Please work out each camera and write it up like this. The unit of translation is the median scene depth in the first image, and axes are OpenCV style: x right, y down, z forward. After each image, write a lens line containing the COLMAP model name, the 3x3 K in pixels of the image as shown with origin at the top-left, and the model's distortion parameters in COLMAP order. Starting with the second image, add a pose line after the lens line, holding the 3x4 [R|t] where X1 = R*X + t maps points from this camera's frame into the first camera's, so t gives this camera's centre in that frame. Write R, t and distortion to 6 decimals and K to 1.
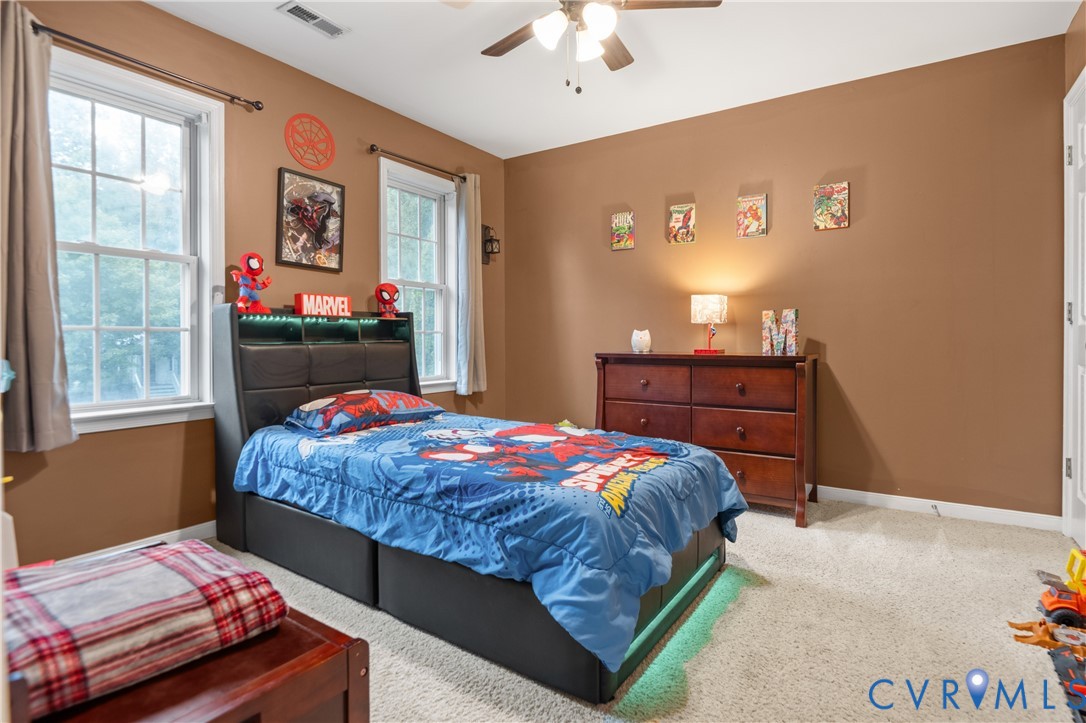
lens RADIAL K [[544.7, 0, 561.1], [0, 544.7, 351.1], [0, 0, 1]] dist [-0.000532, -0.006312]
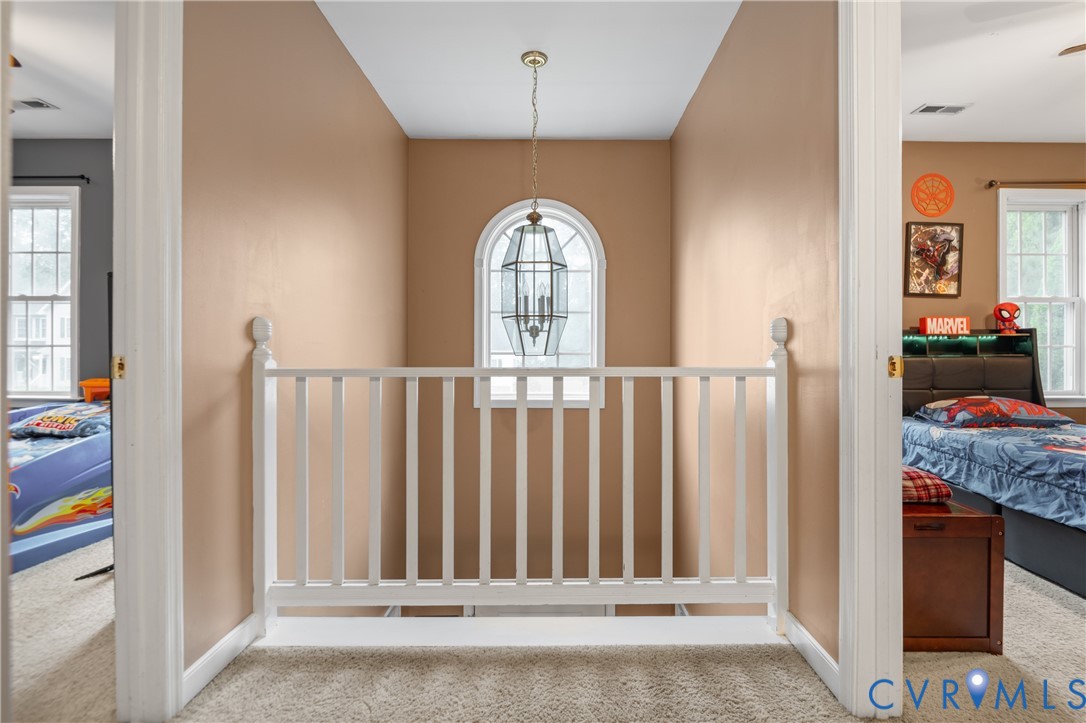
lens RADIAL K [[544.7, 0, 561.1], [0, 544.7, 351.1], [0, 0, 1]] dist [-0.000532, -0.006312]
pose [[0.553531, -0.003222, -0.832823, 0.116536], [-0.019982, 0.999653, -0.017149, 0.012491], [0.832589, 0.026134, 0.553274, -0.431963]]
